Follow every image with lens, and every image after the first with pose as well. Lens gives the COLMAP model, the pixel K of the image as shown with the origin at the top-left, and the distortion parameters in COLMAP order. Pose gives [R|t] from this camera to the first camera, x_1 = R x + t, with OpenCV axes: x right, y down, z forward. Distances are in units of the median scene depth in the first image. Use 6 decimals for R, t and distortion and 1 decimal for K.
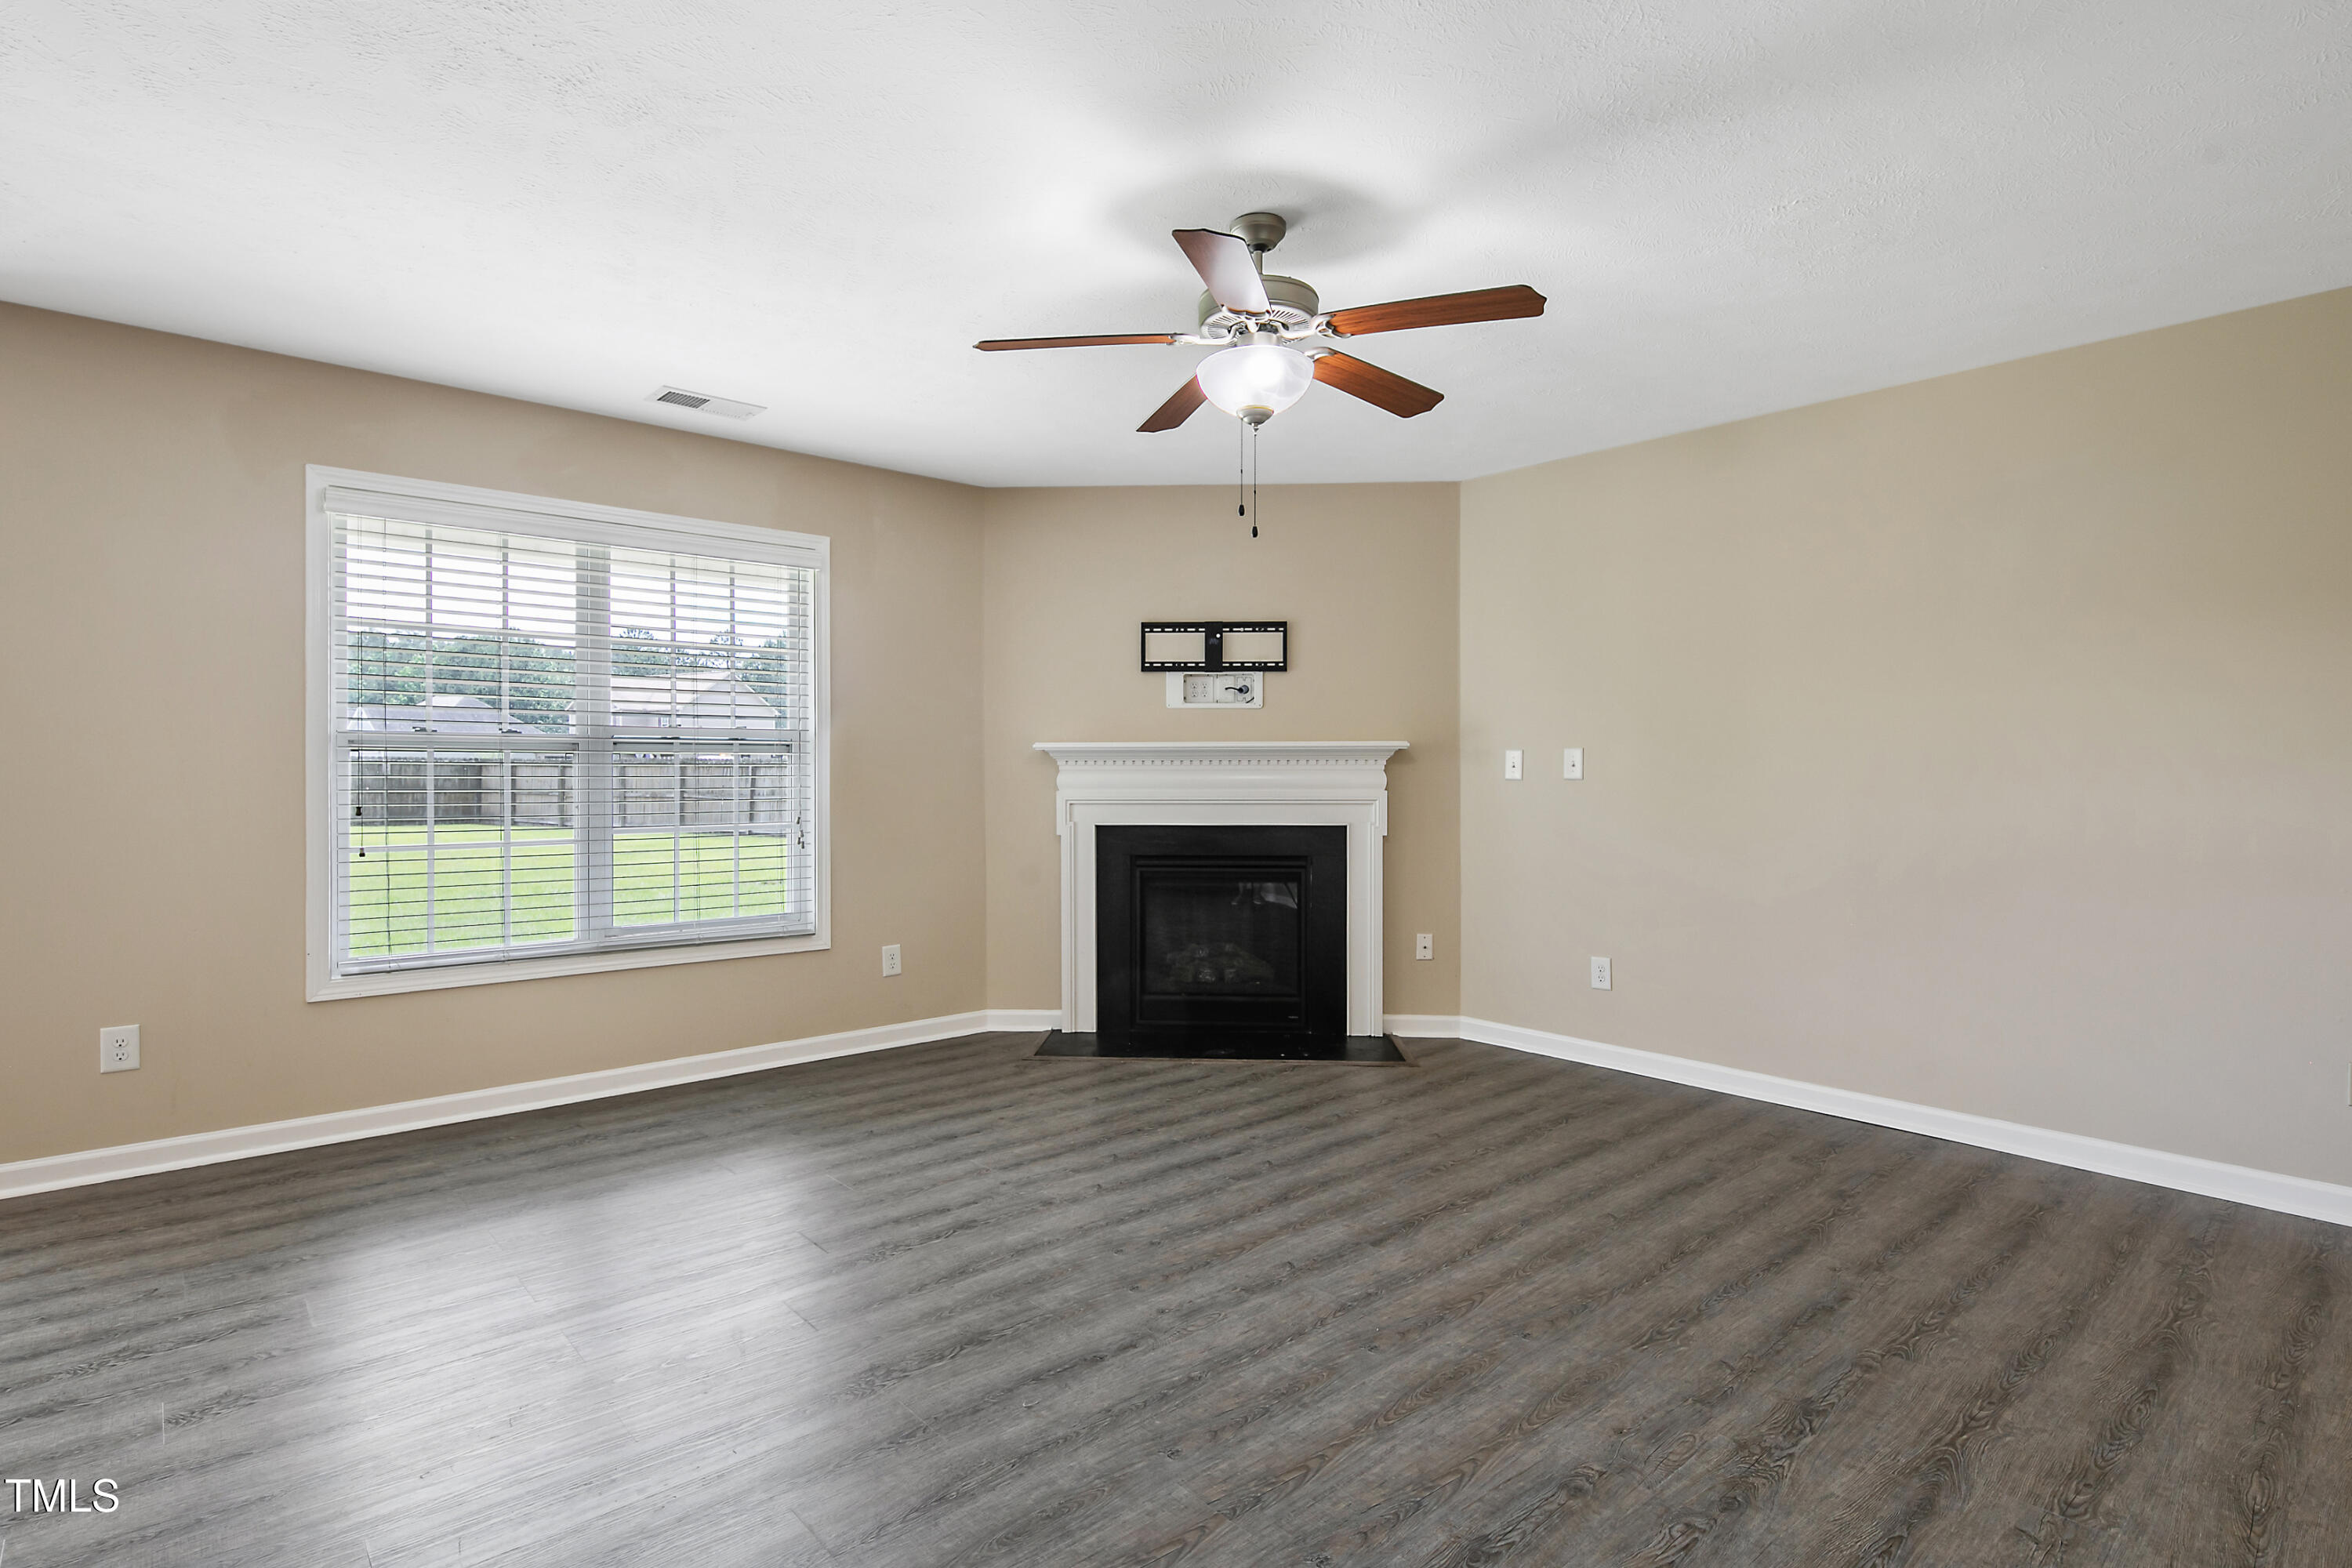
lens RADIAL K [[1144.8, 0, 1174.5], [0, 1144.8, 787.9], [0, 0, 1]] dist [0.005048, -0.002954]
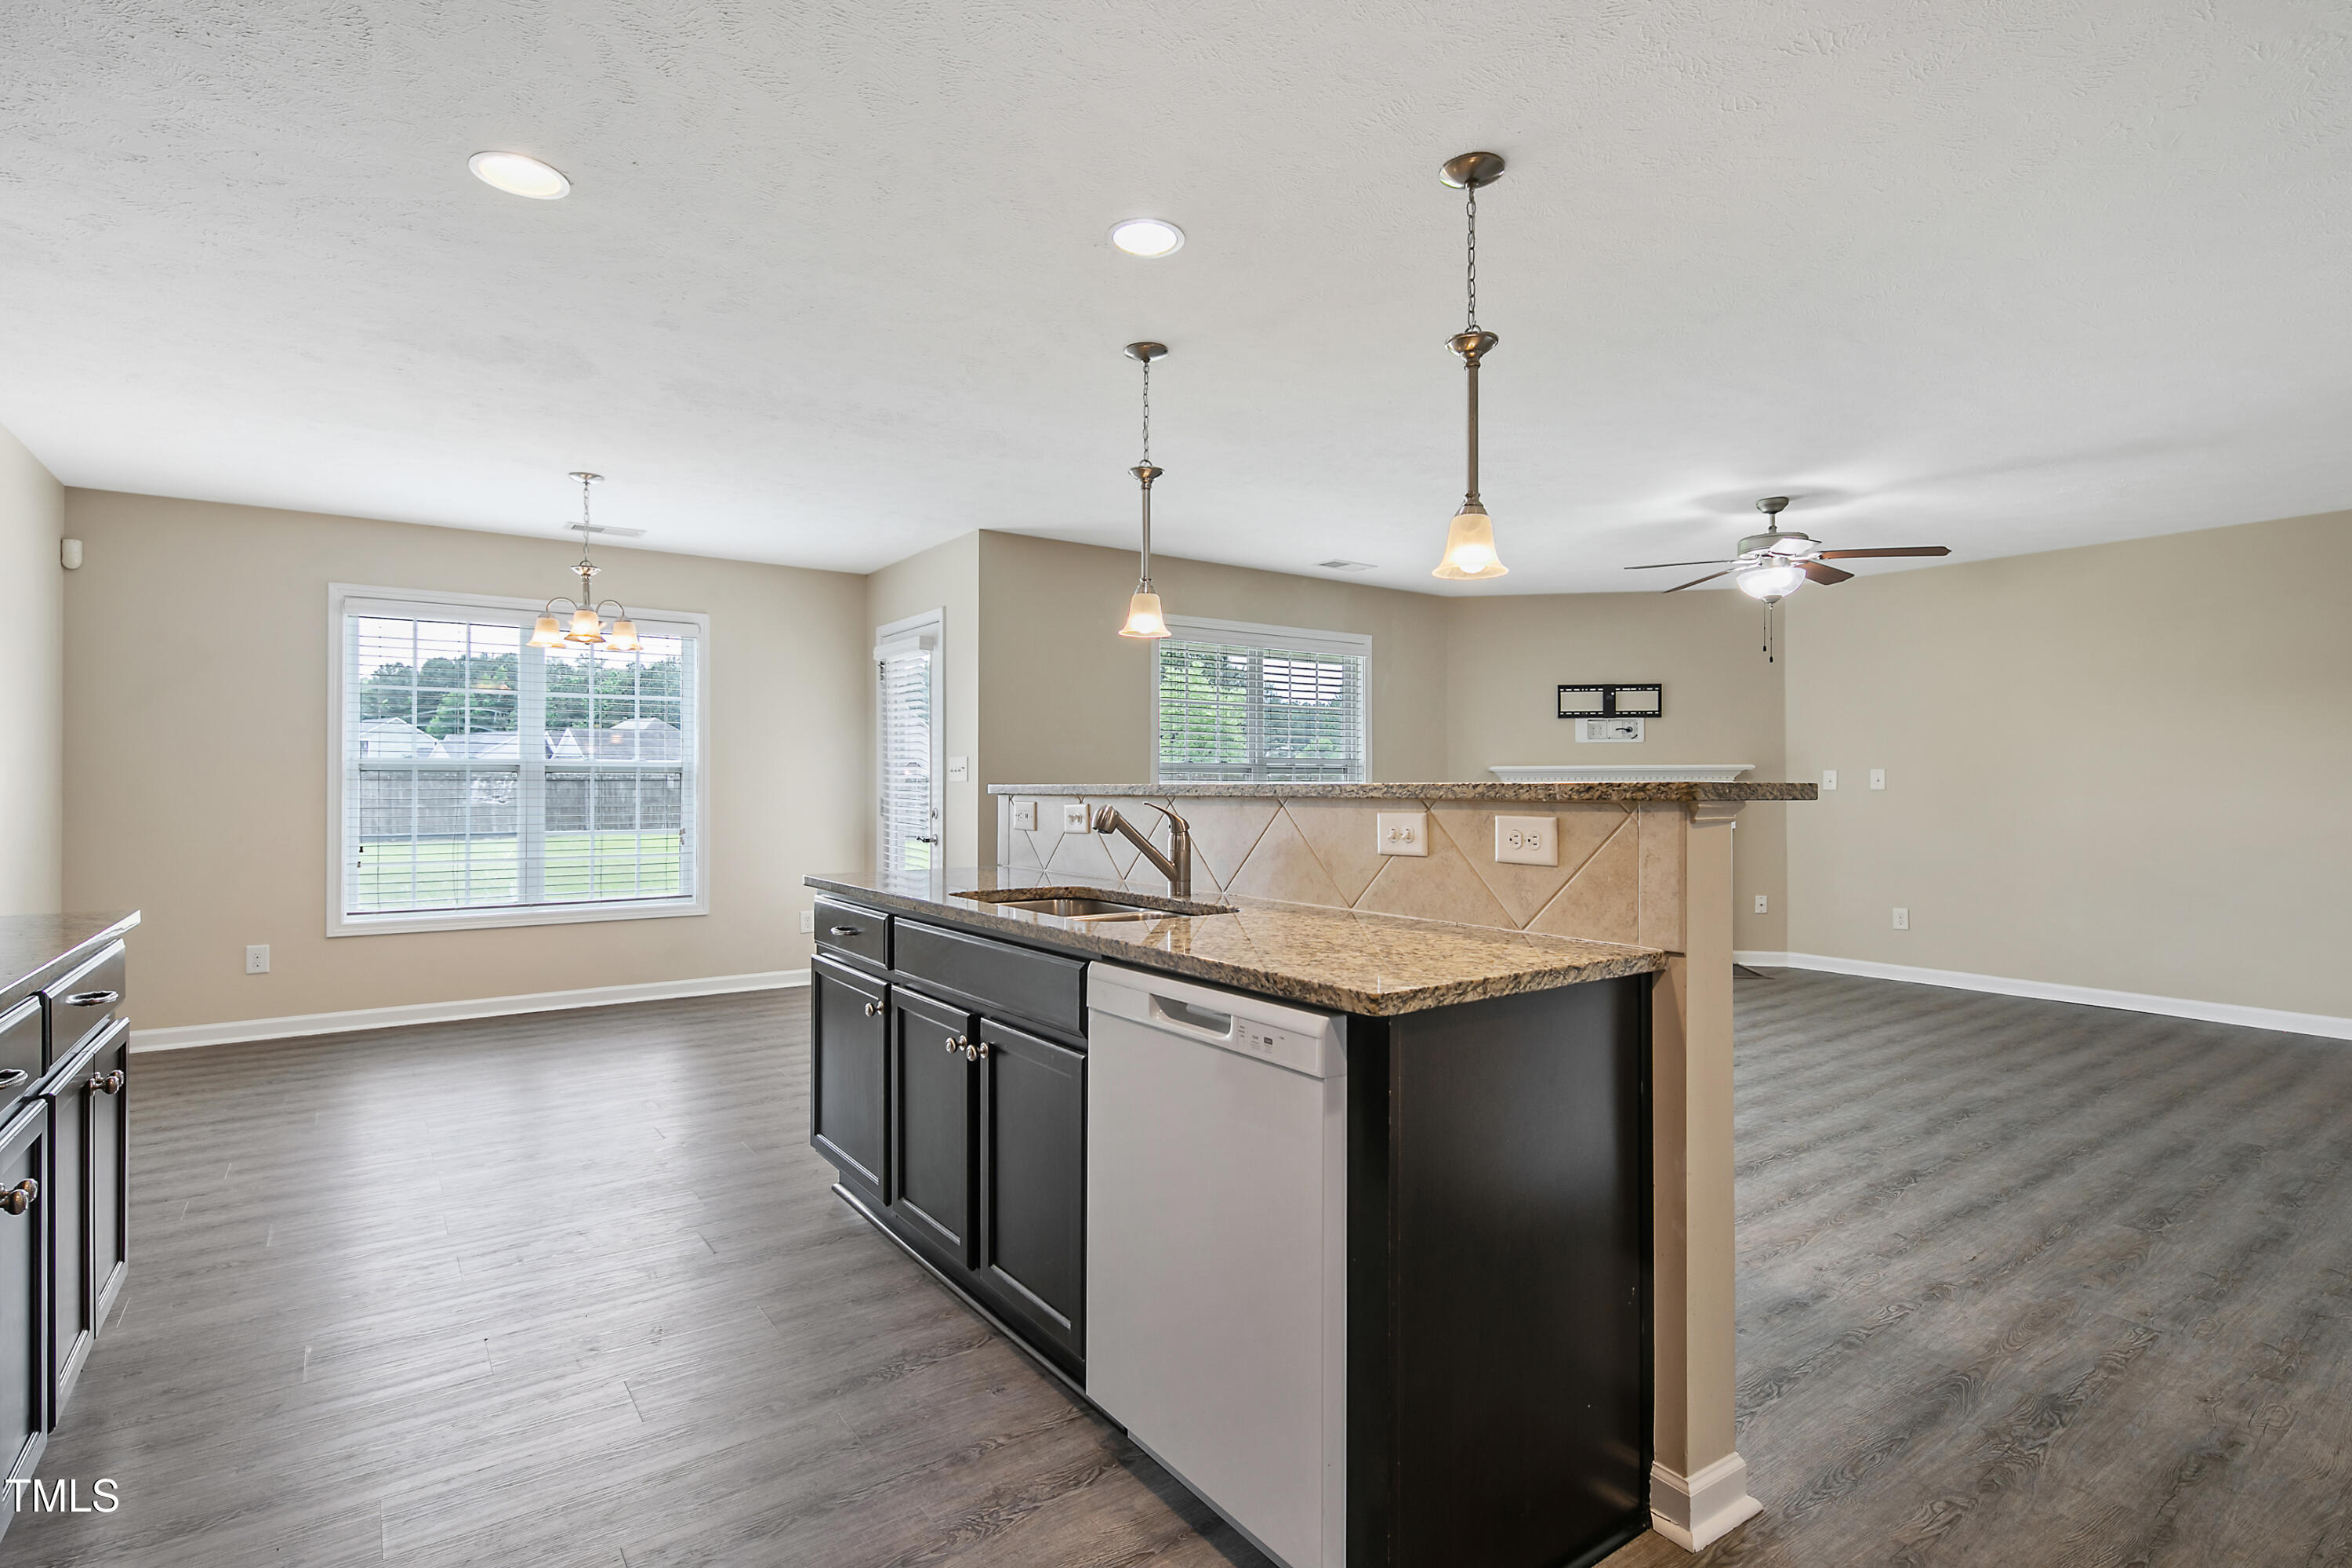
lens RADIAL K [[1144.8, 0, 1174.7], [0, 1144.8, 773.2], [0, 0, 1]] dist [0.005048, -0.002954]
pose [[0.995086, -0.002328, -0.098985, -0.400525], [0.000192, 0.999767, -0.021590, 0.002309], [0.099012, 0.021465, 0.994855, -0.561515]]
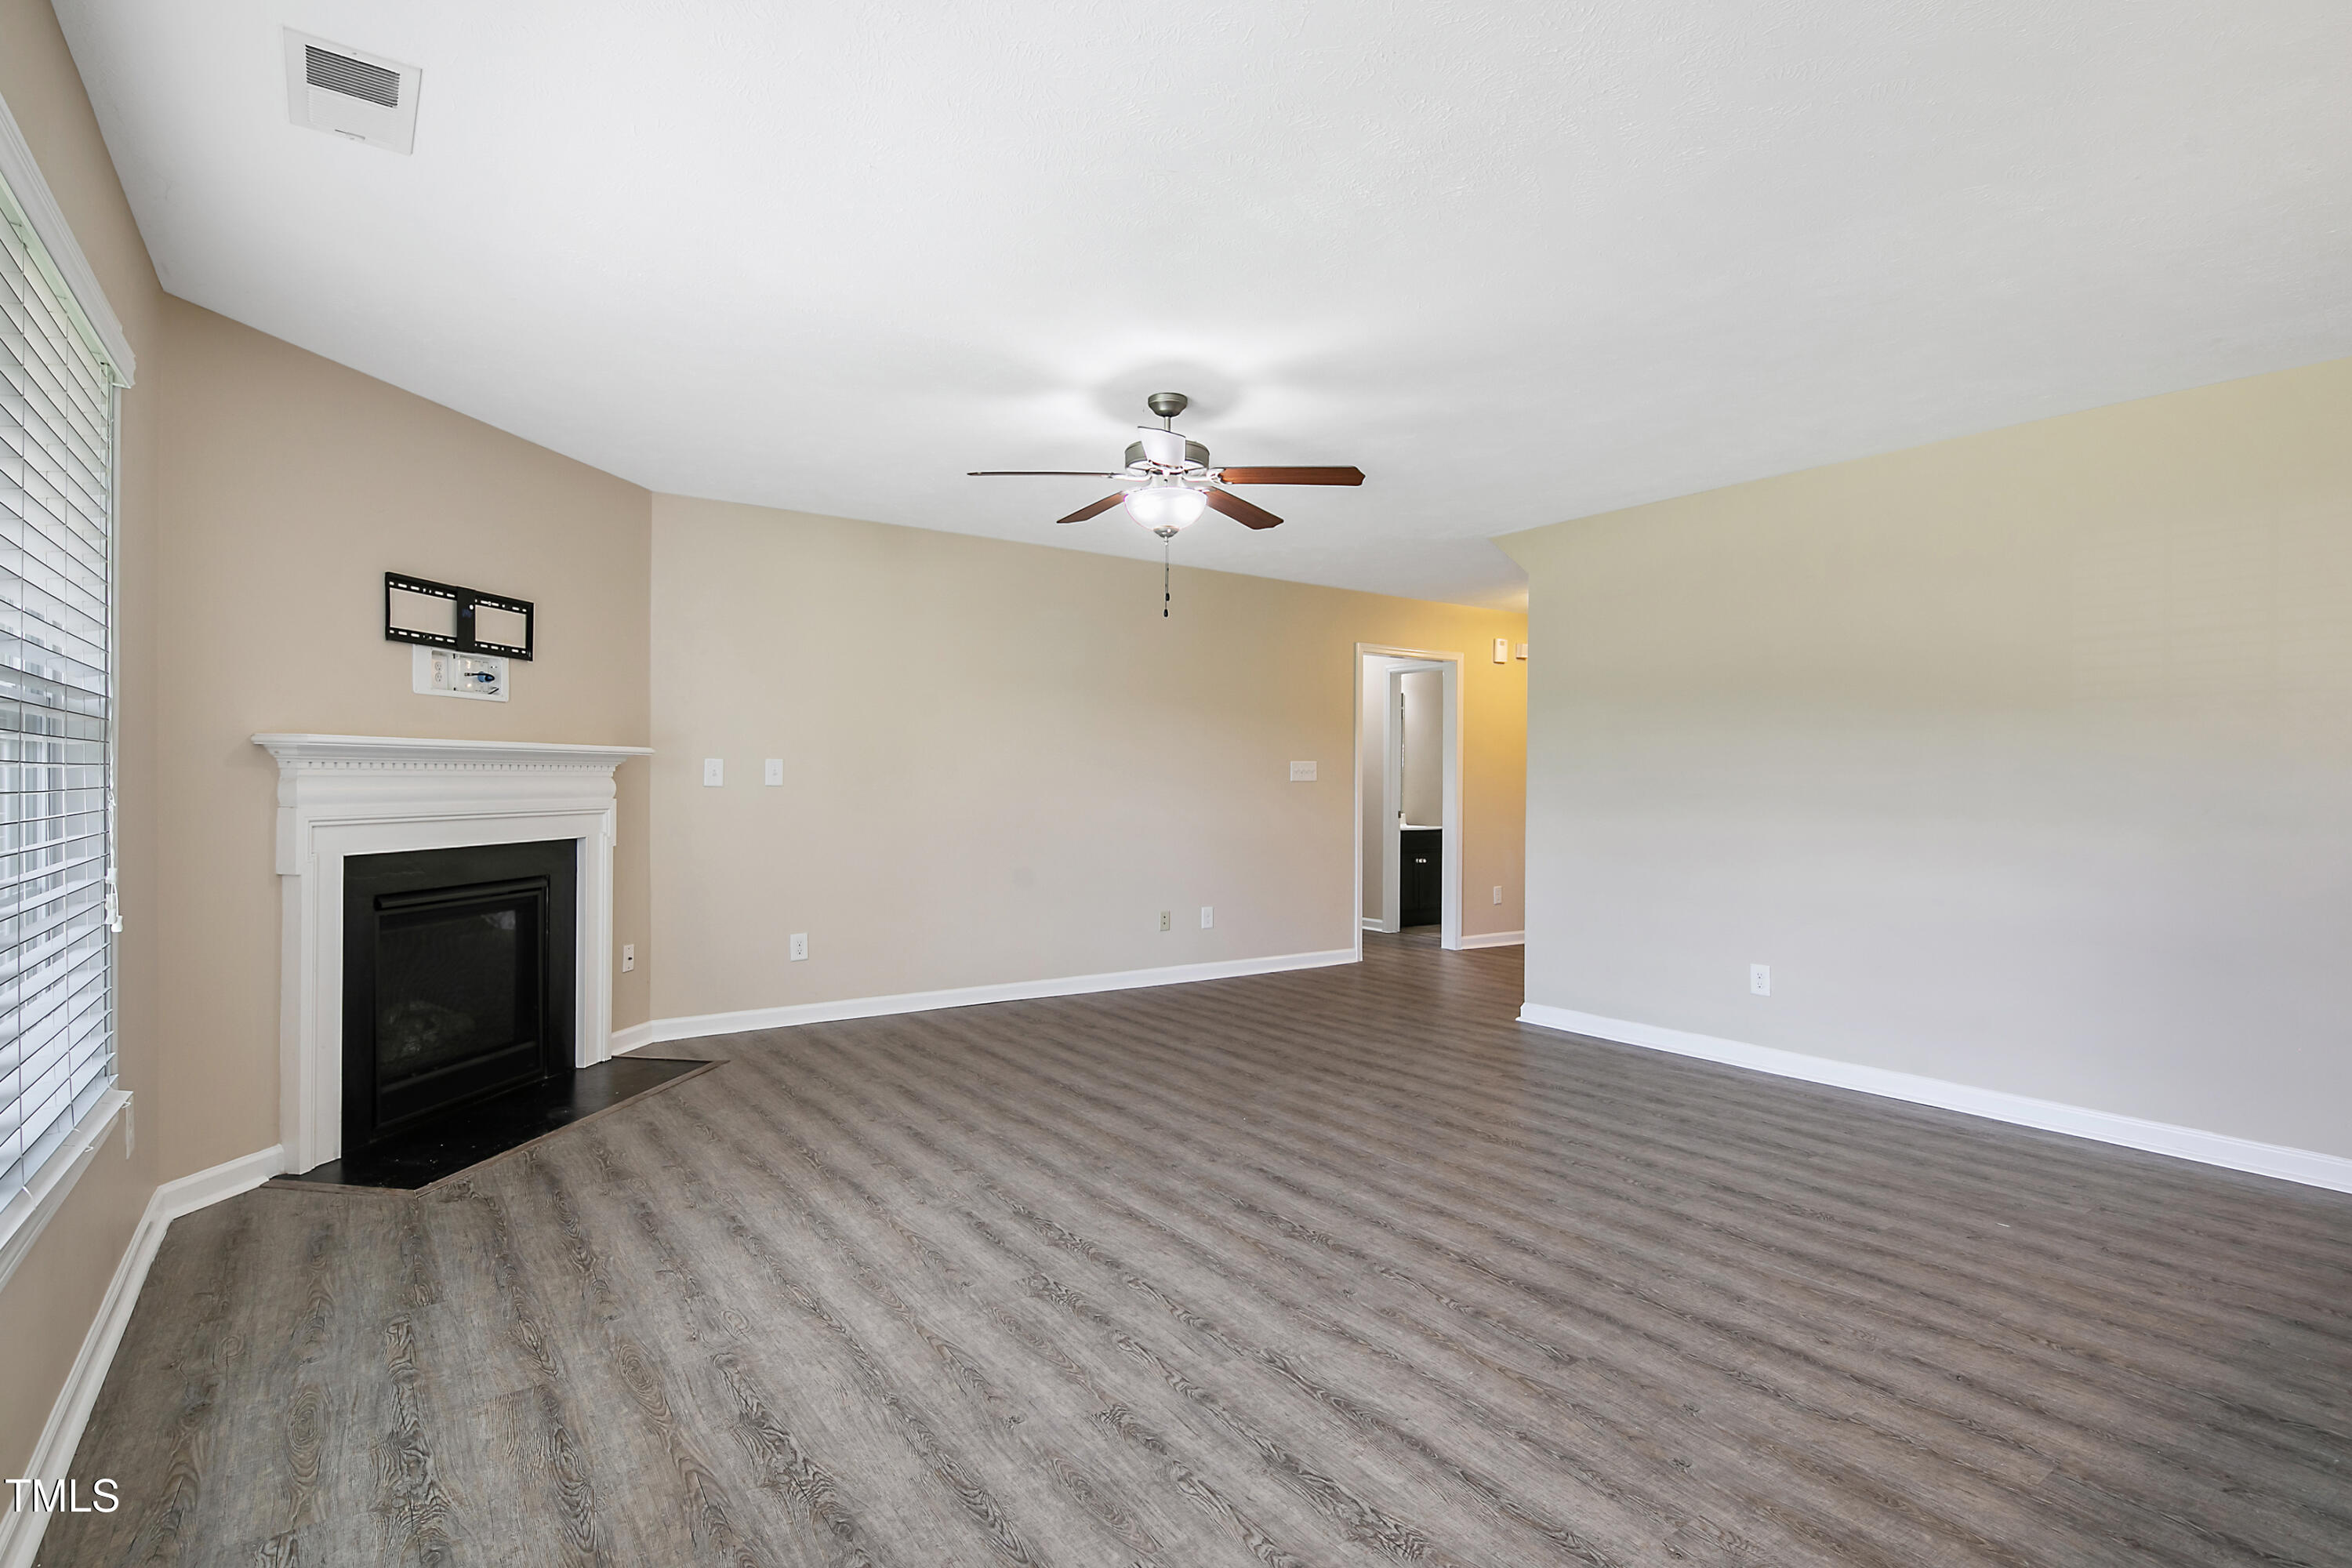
lens RADIAL K [[1144.8, 0, 1153.0], [0, 1144.8, 790.5], [0, 0, 1]] dist [0.005048, -0.002954]
pose [[0.115019, -0.009704, 0.993316, -0.736030], [0.004437, 0.999947, 0.009255, -0.011490], [-0.993353, 0.003343, 0.115056, 0.461655]]
